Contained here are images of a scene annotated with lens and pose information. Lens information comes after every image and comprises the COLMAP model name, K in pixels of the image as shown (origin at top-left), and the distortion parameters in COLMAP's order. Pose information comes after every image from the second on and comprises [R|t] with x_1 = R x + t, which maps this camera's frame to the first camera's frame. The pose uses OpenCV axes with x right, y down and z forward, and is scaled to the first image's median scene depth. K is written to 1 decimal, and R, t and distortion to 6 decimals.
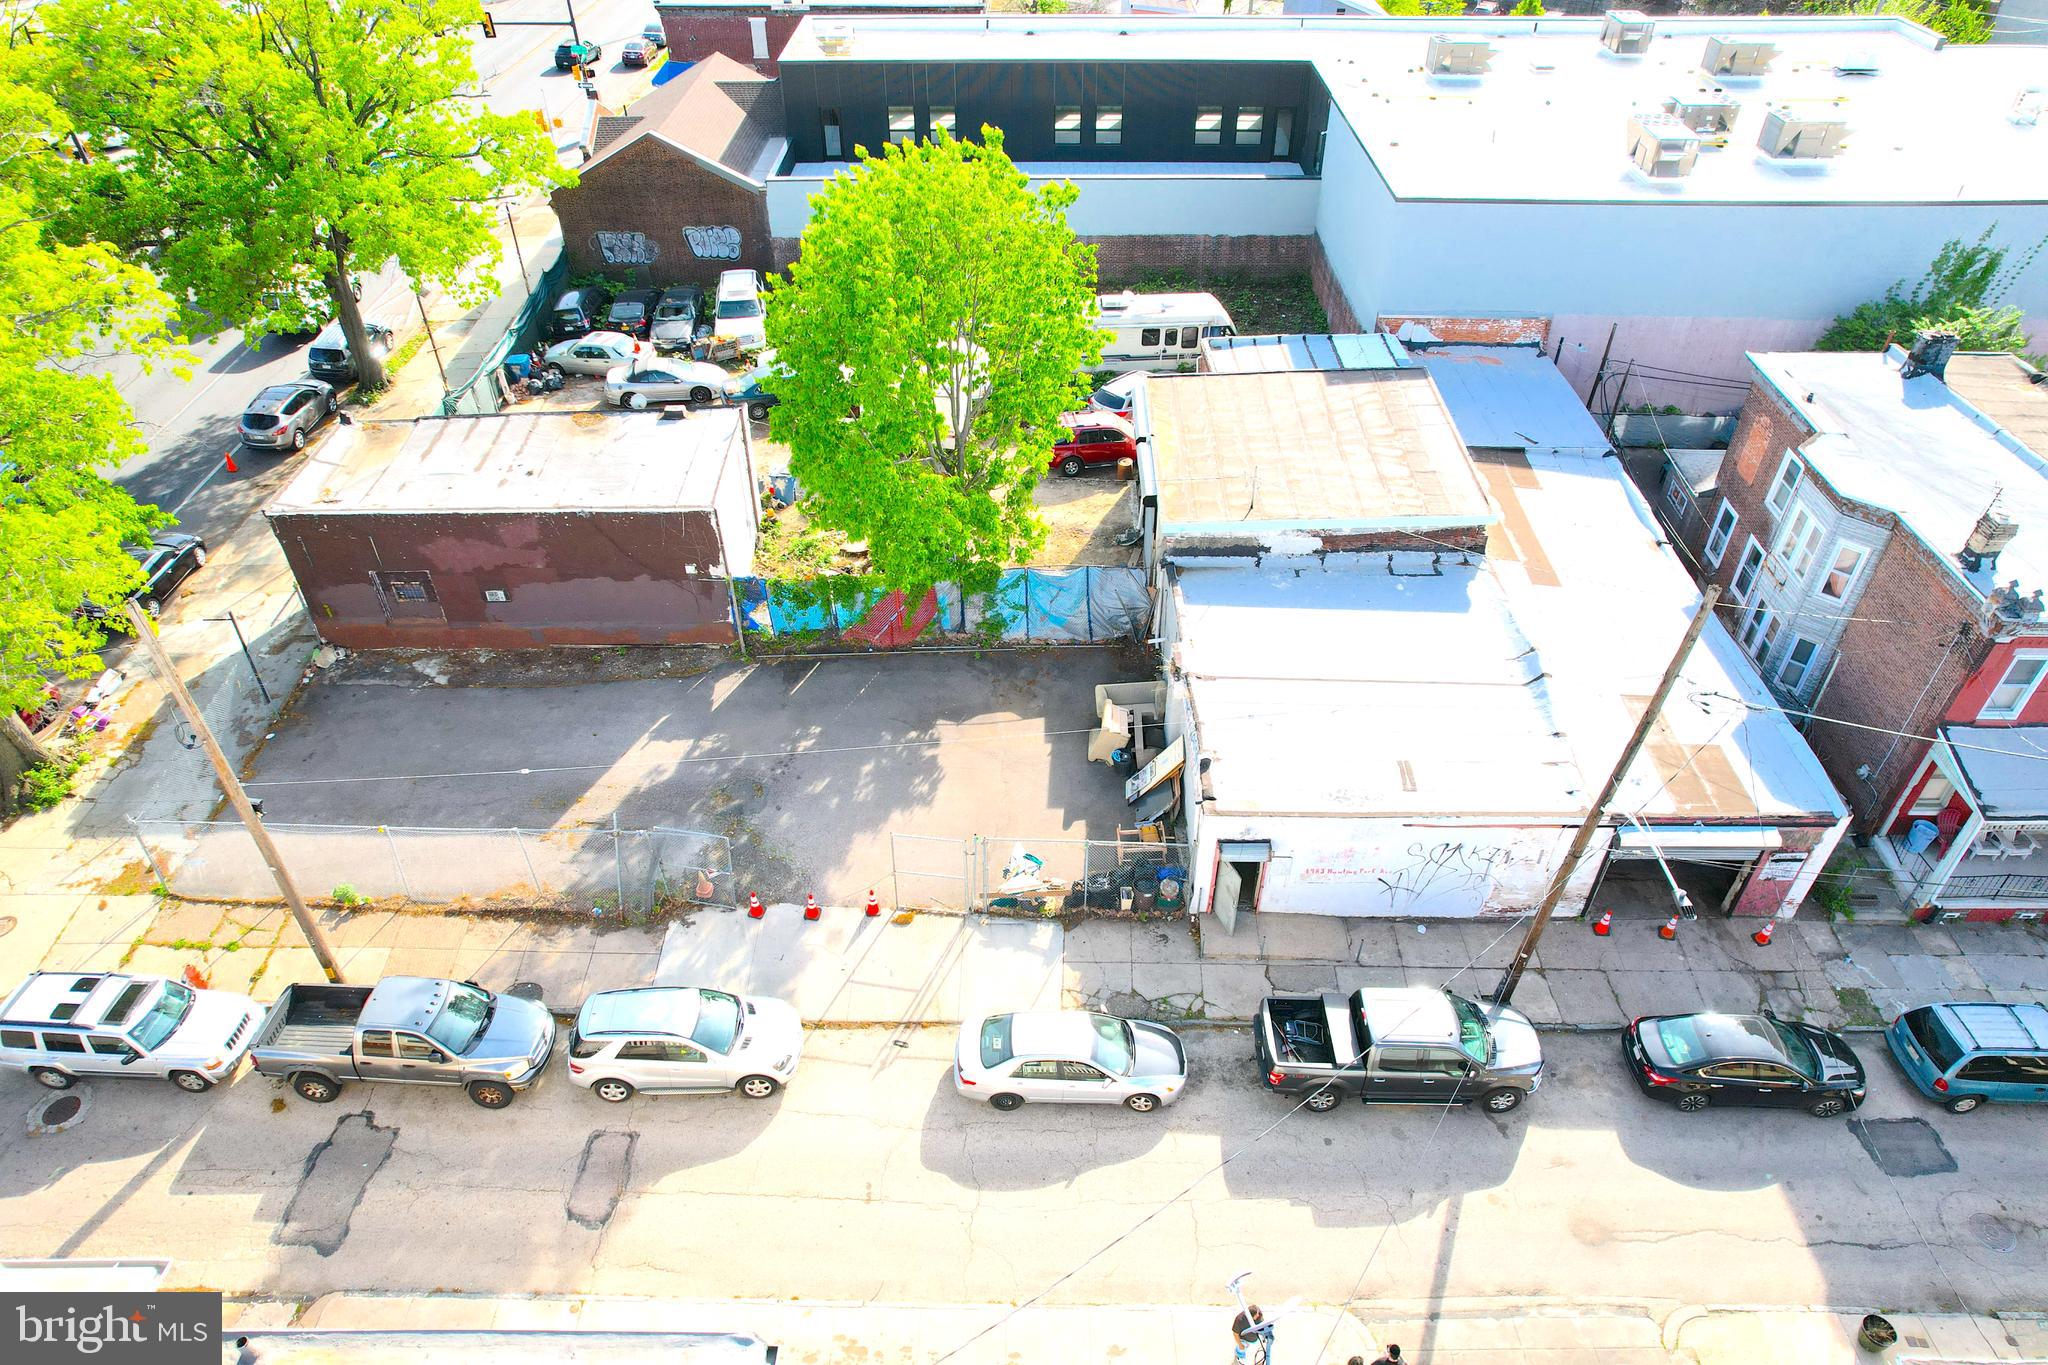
lens RADIAL K [[1309.4, 0, 1026.3], [0, 1309.4, 679.0], [0, 0, 1]] dist [-0.074800, 0.065271]
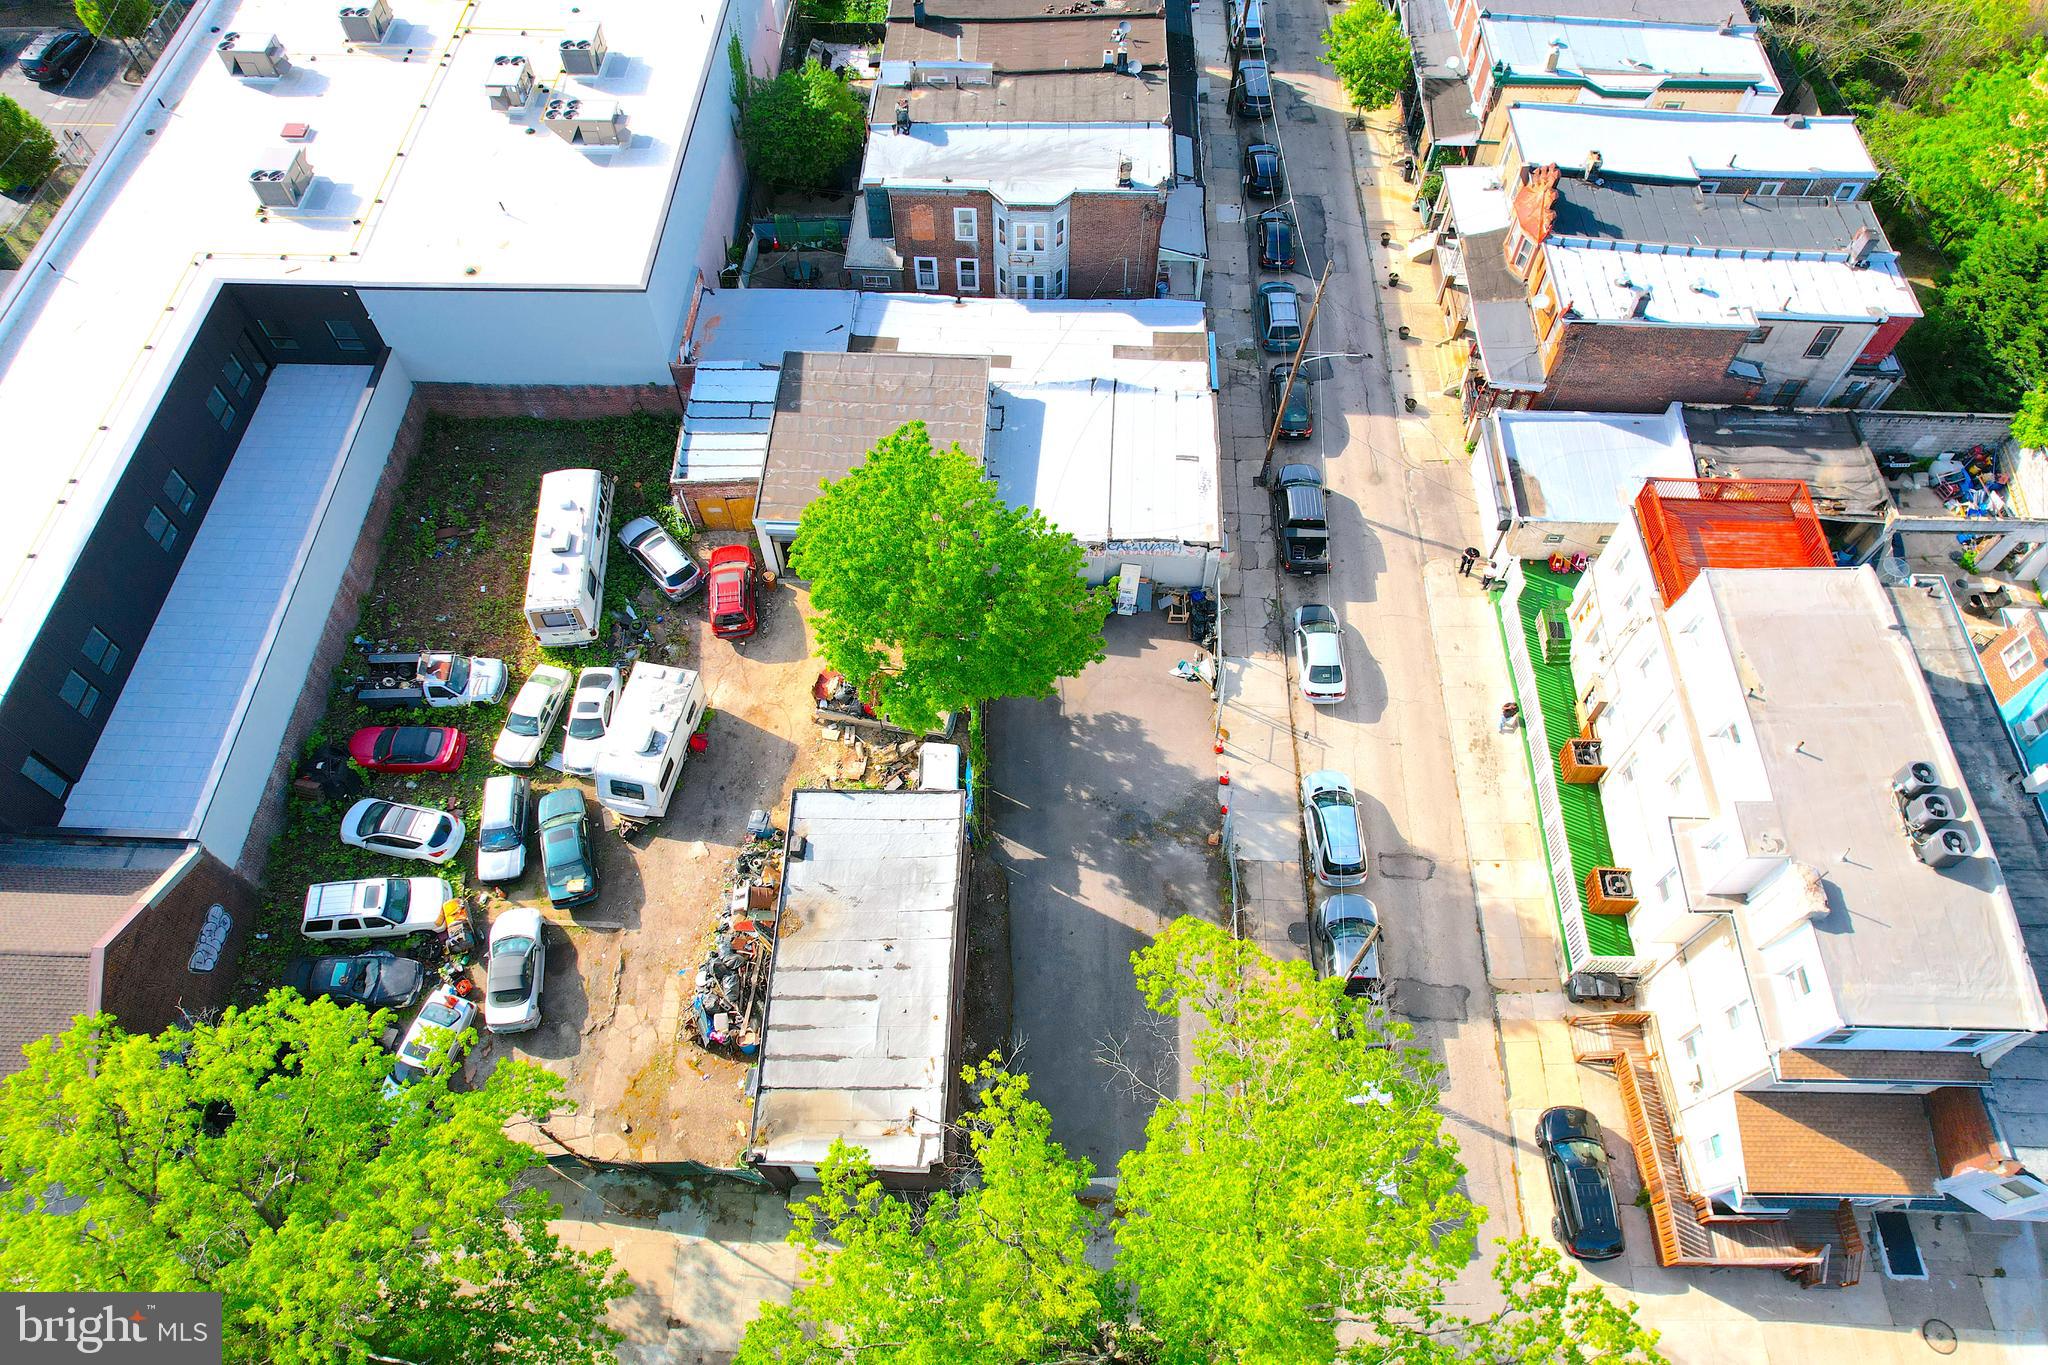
lens RADIAL K [[1309.4, 0, 1018.8], [0, 1309.4, 701.4], [0, 0, 1]] dist [-0.074800, 0.065271]
pose [[0.029074, -0.851596, 0.523391, -0.957299], [0.633943, 0.420546, 0.649044, -1.109724], [-0.772833, 0.312930, 0.552091, 0.256024]]
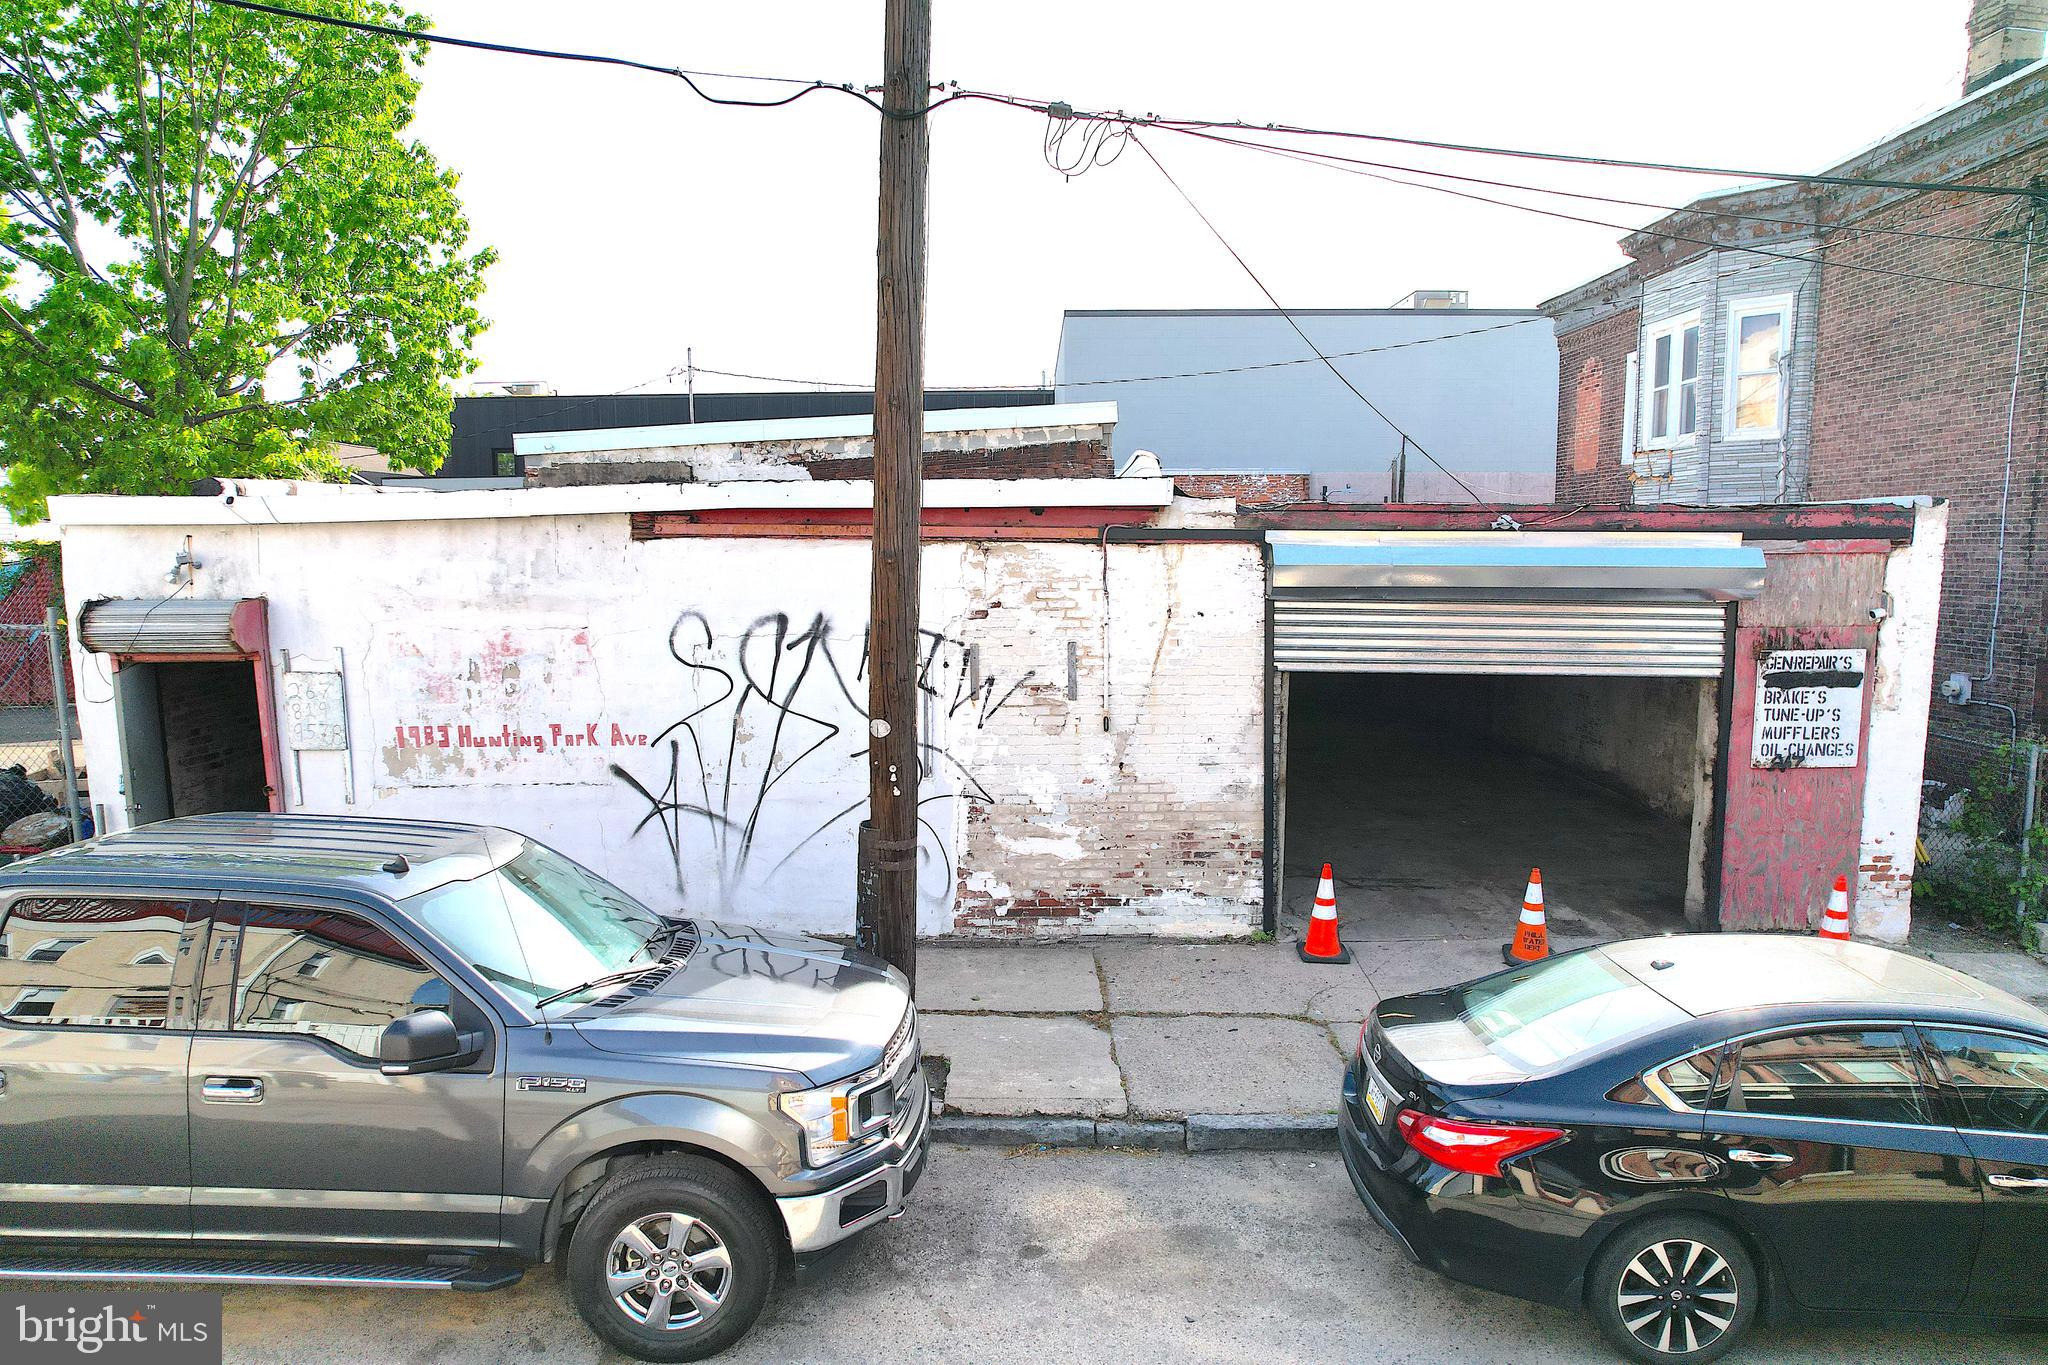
lens RADIAL K [[1309.4, 0, 1024.0], [0, 1309.4, 683.1], [0, 0, 1]] dist [-0.074800, 0.065271]
pose [[0.999977, -0.005018, 0.004495, 0.369622], [0.006655, 0.839364, -0.543529, 0.314064], [-0.001045, 0.543546, 0.839378, 0.692010]]
